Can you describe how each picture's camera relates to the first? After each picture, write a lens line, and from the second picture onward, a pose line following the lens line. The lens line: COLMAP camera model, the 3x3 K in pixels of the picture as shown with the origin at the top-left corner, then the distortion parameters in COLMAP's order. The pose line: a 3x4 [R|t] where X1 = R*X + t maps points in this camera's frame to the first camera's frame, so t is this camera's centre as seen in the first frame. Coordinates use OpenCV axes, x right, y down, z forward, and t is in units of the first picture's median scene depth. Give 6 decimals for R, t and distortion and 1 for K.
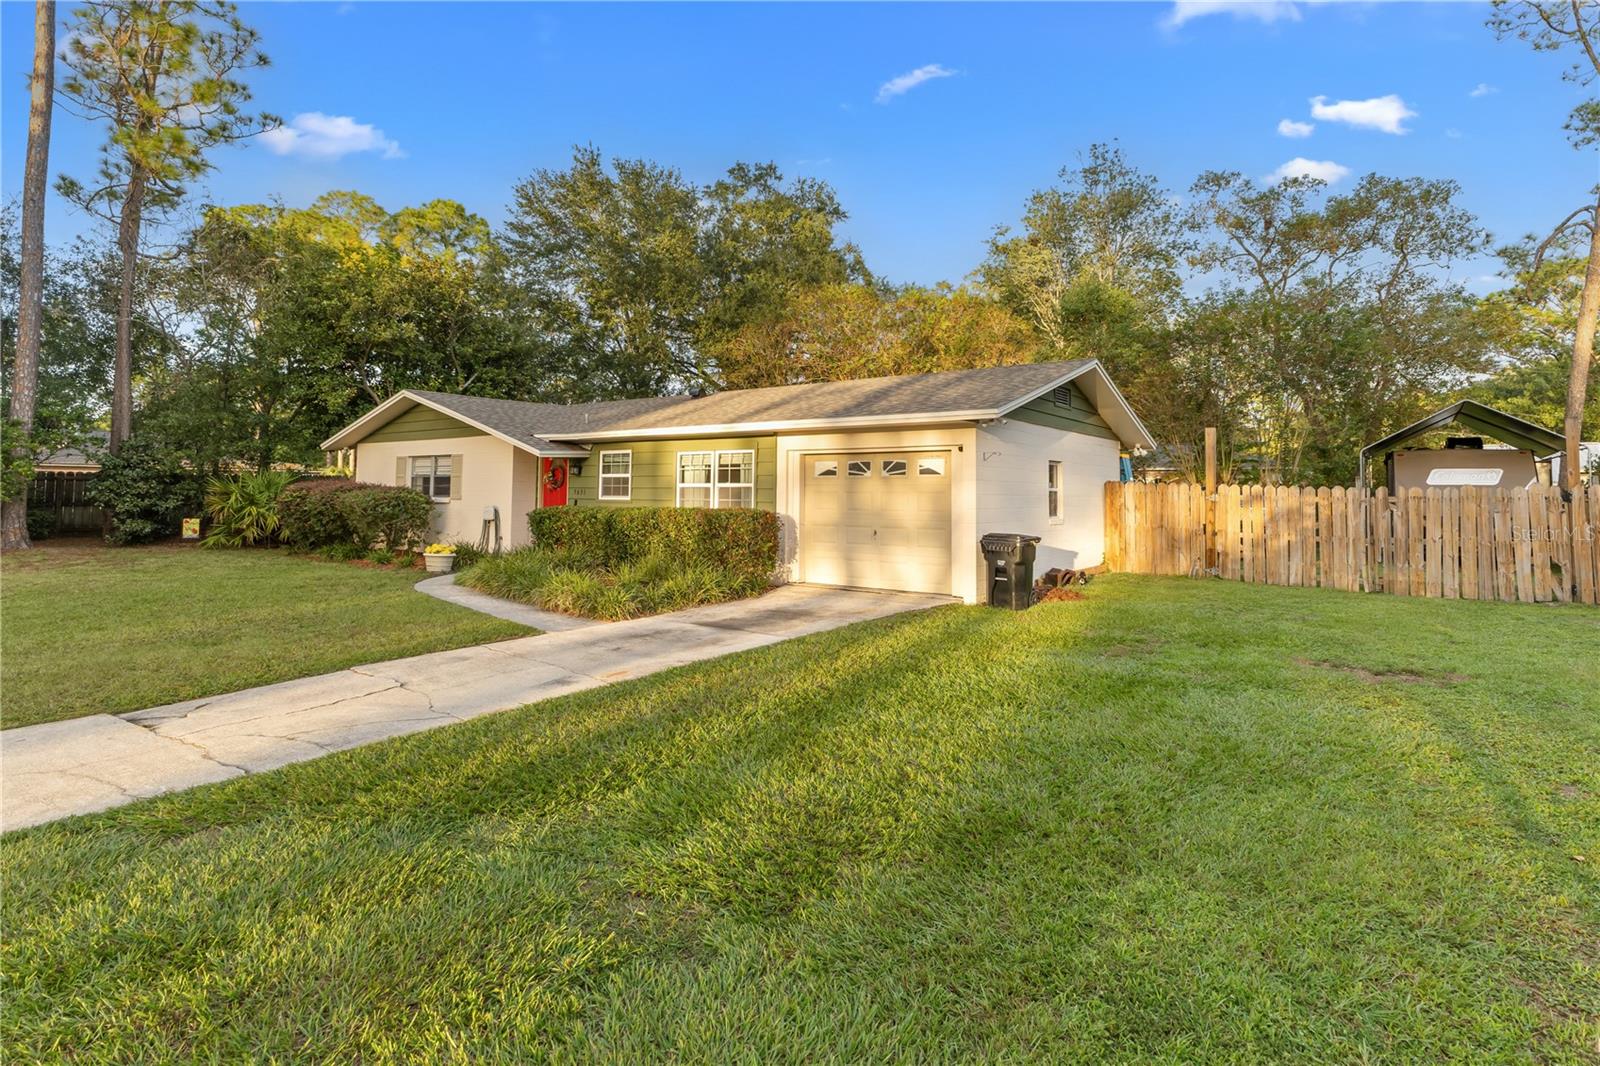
lens RADIAL K [[829.6, 0, 806.2], [0, 829.6, 488.2], [0, 0, 1]] dist [0.016814, -0.004887]
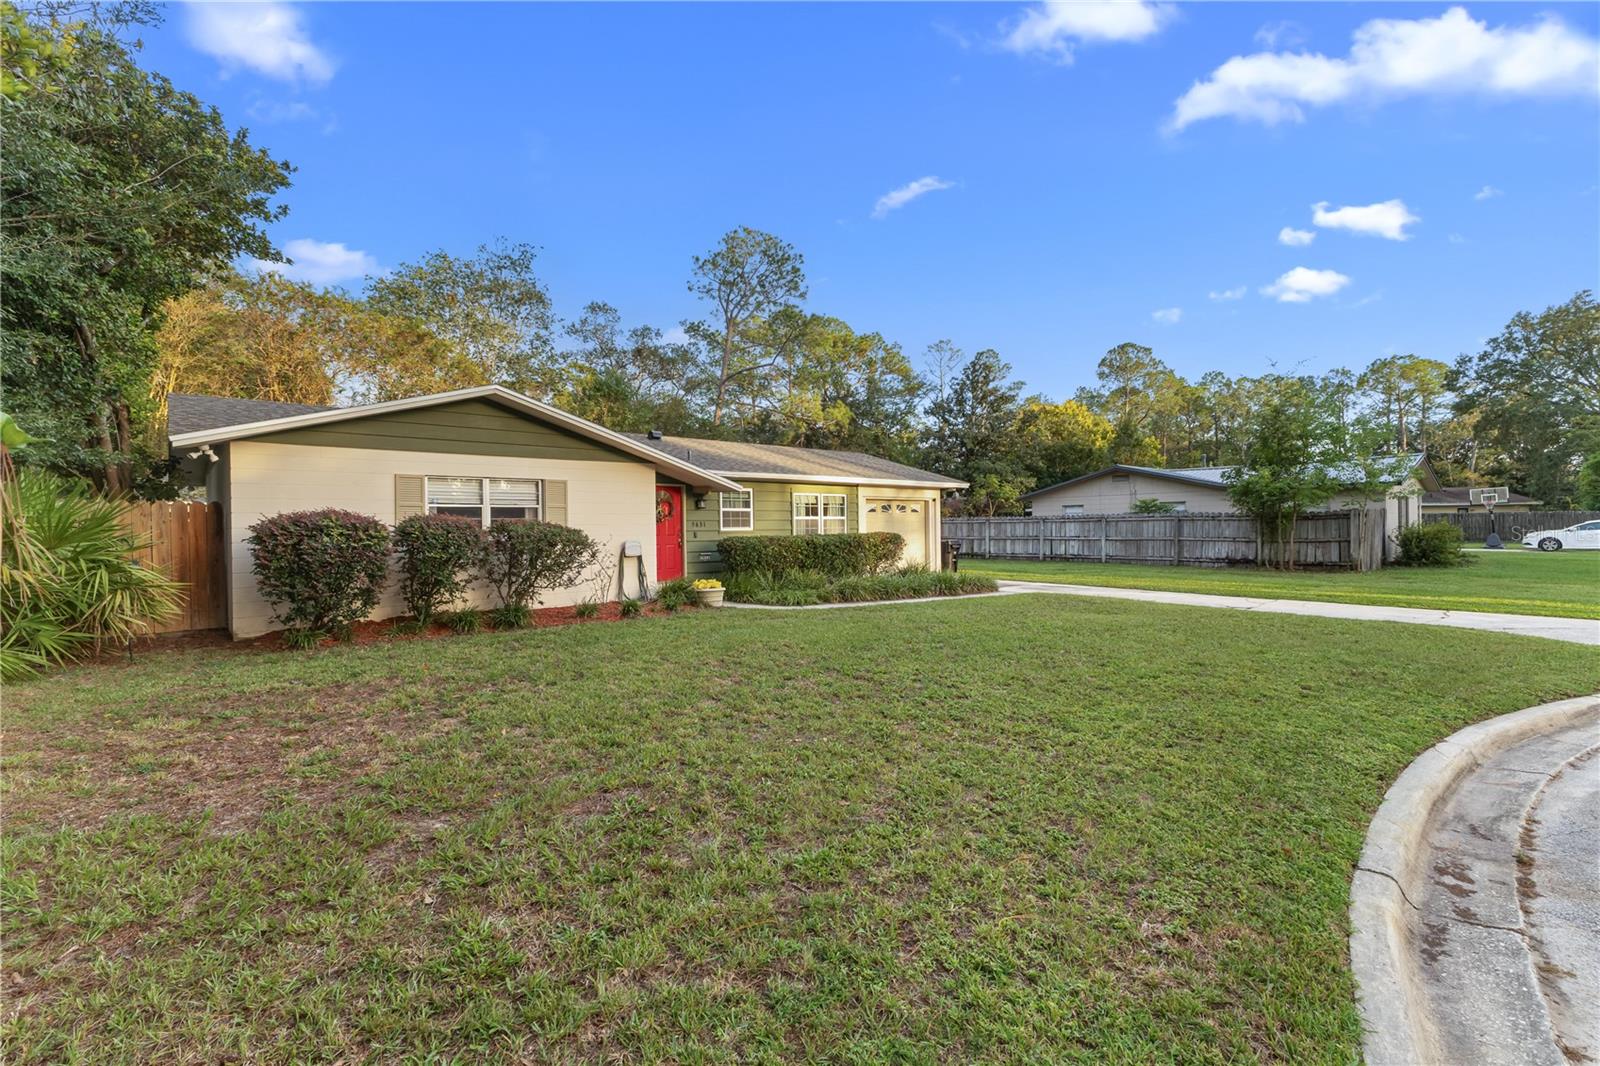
lens RADIAL K [[702.9, 0, 800.8], [0, 702.9, 521.0], [0, 0, 1]] dist [0.003300, 0.000278]
pose [[0.198121, -0.007446, 0.980149, -0.987789], [0.000850, 0.999972, 0.007425, -0.005572], [-0.980177, -0.000638, 0.198122, 0.607720]]
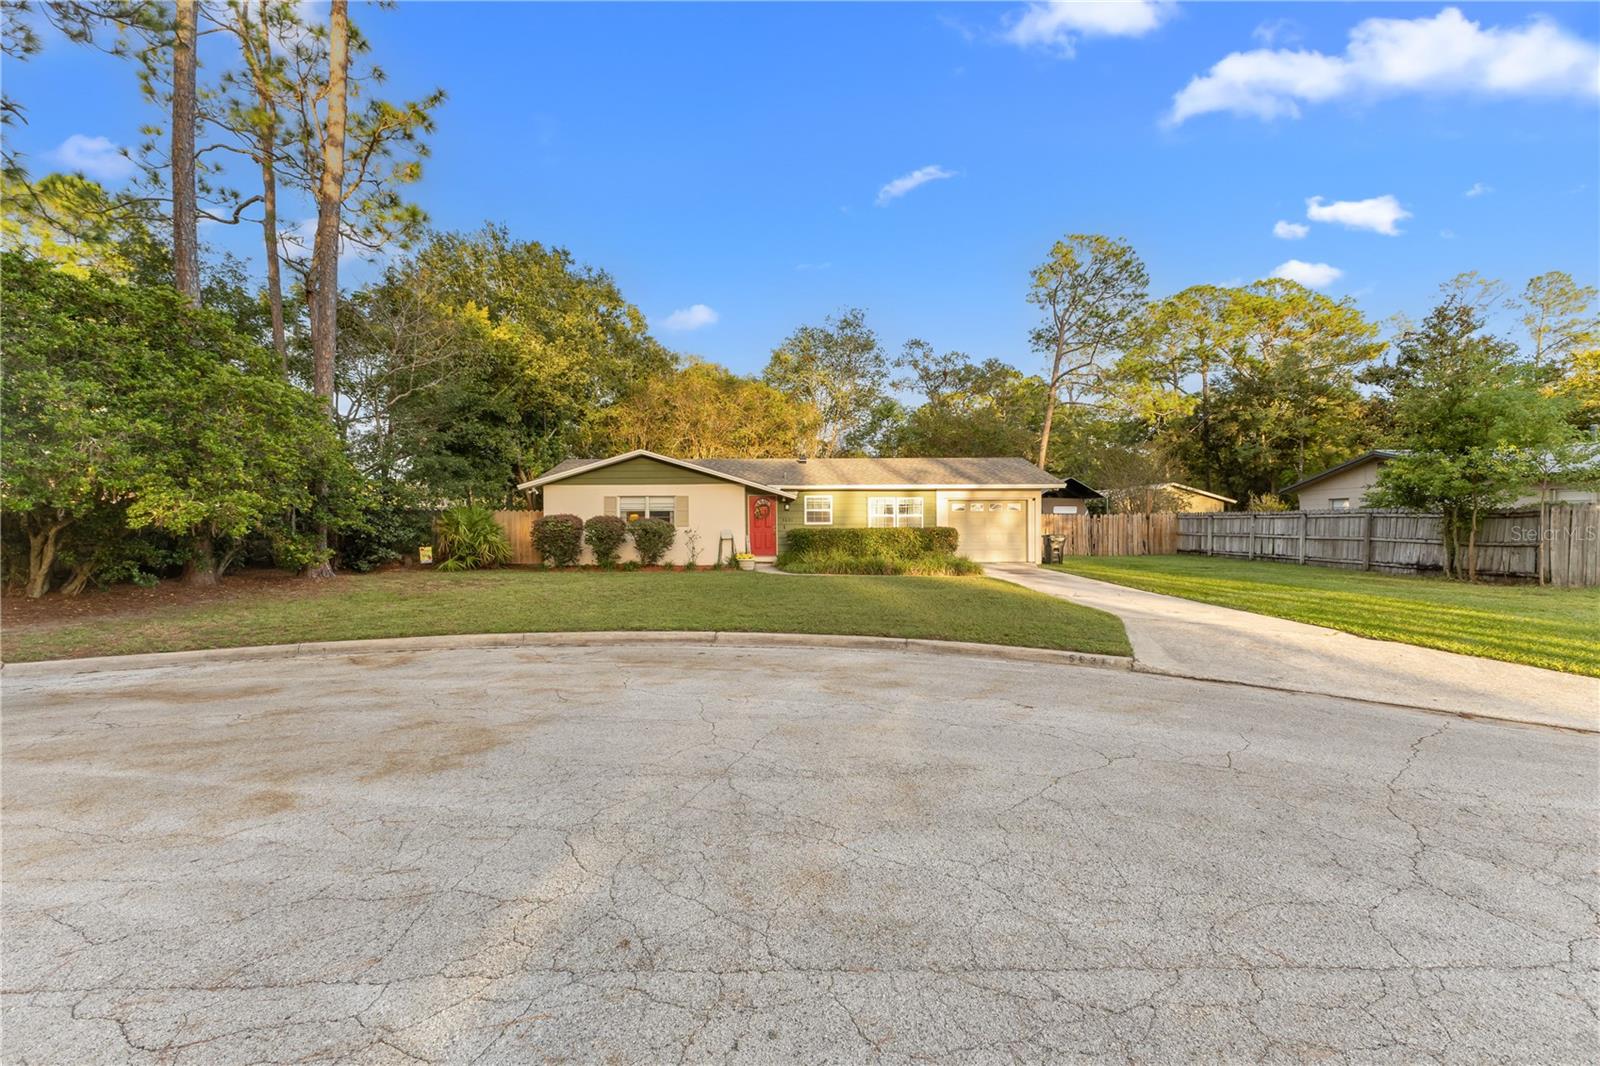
lens RADIAL K [[702.9, 0, 811.8], [0, 702.9, 537.0], [0, 0, 1]] dist [0.003300, 0.000278]
pose [[0.788266, -0.027757, 0.614708, -0.959683], [0.005163, 0.999245, 0.038499, -0.013395], [-0.615313, -0.027174, 0.787814, -0.116796]]
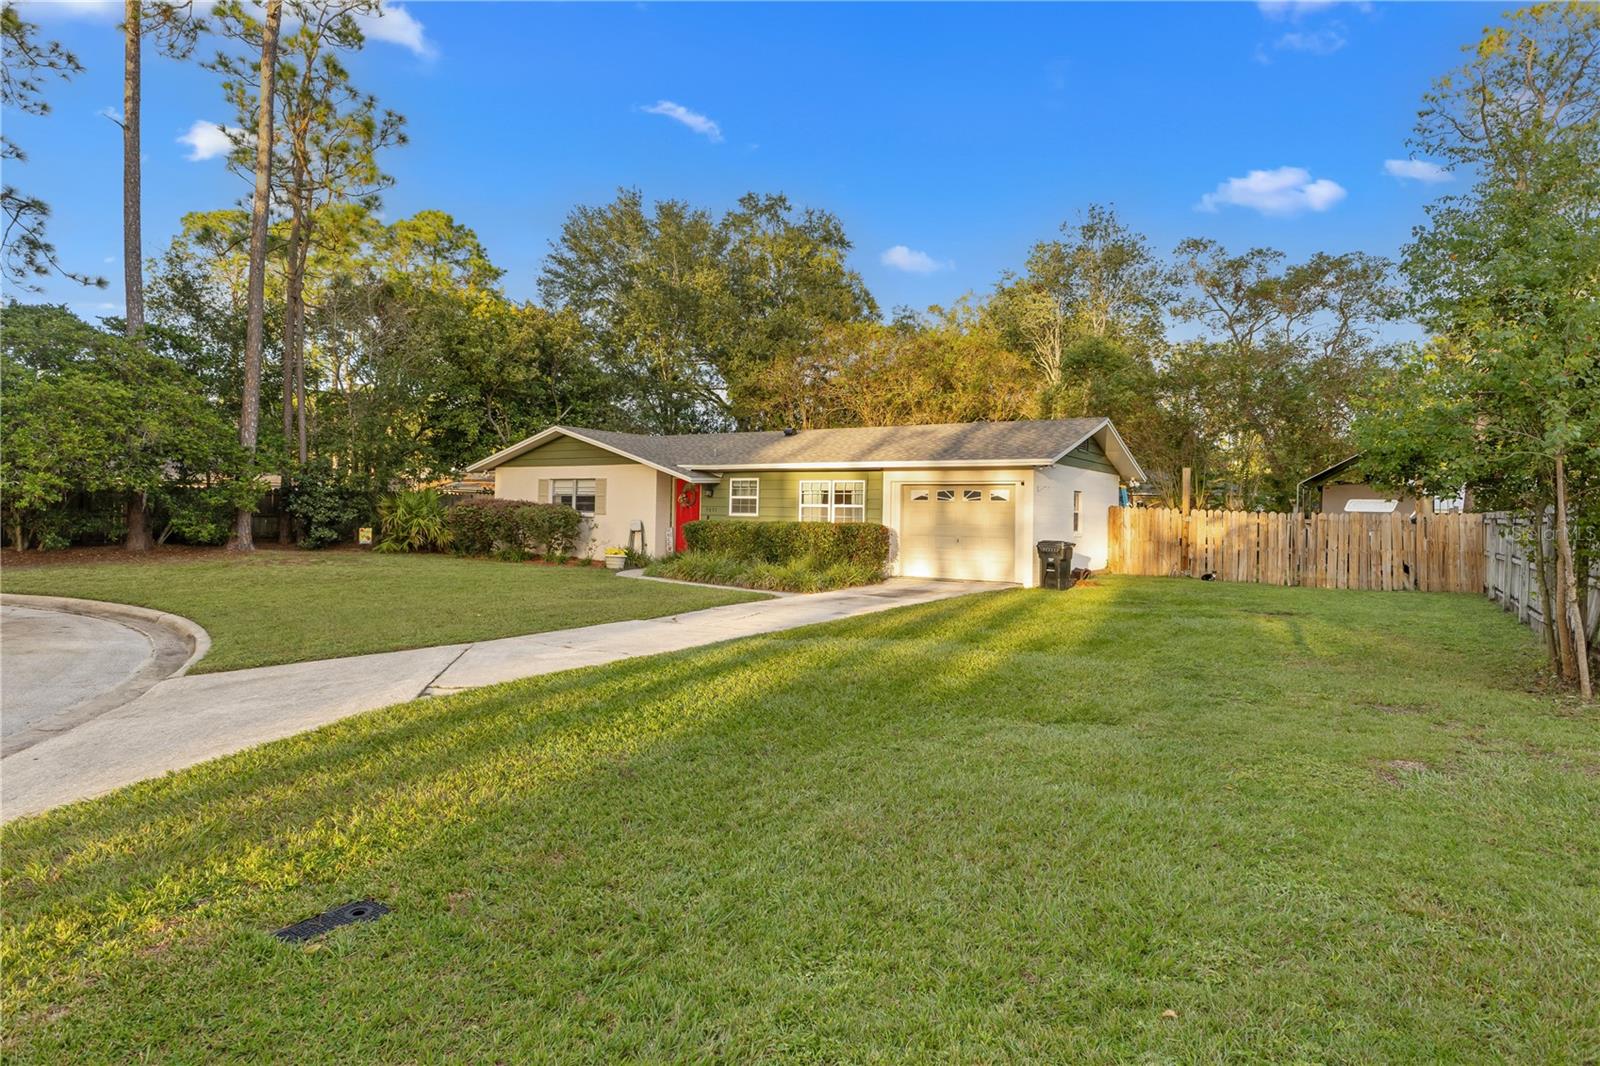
lens RADIAL K [[923.5, 0, 798.7], [0, 923.5, 535.1], [0, 0, 1]] dist [-0.012958, 0.004706]
pose [[0.998499, 0.009683, 0.053916, -0.187289], [-0.011312, 0.999486, 0.029988, -0.000179], [-0.053598, -0.030553, 0.998095, -0.389080]]
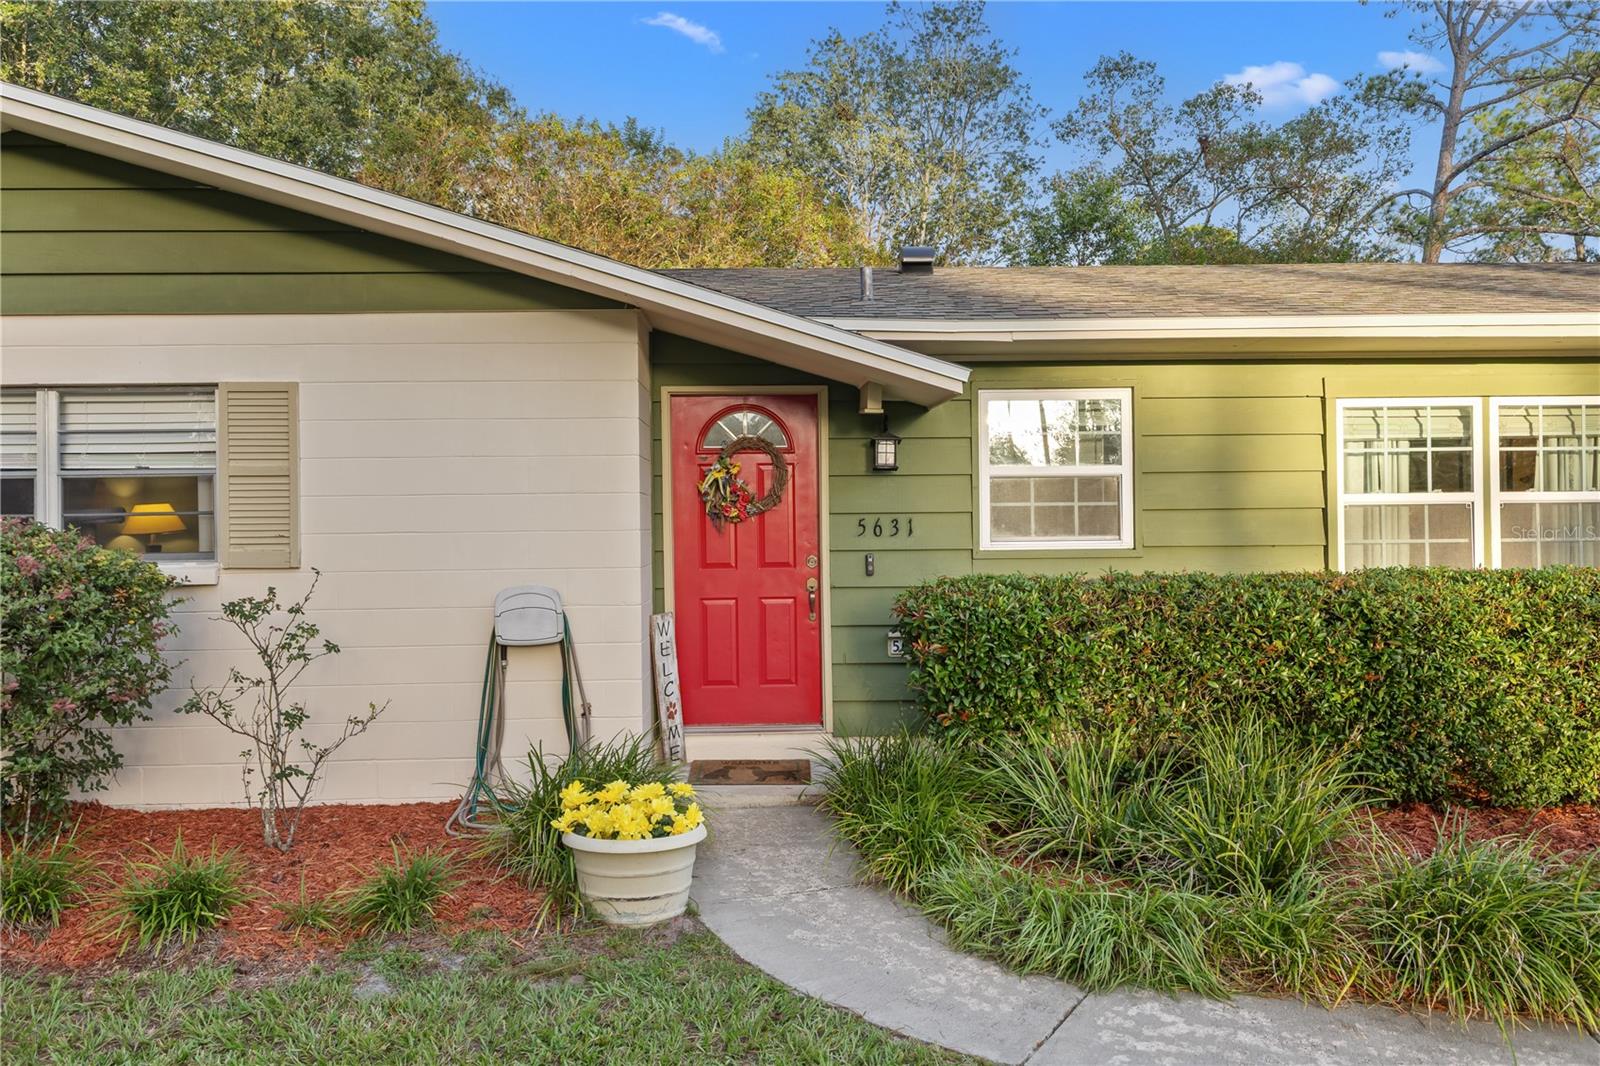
lens RADIAL K [[1106.7, 0, 808.4], [0, 1106.7, 523.6], [0, 0, 1]] dist [0.010082, 0.002187]
pose [[0.785611, -0.020195, 0.618391, -0.470223], [0.010568, 0.999759, 0.019225, -0.003776], [-0.618630, -0.008568, 0.785636, 0.620165]]
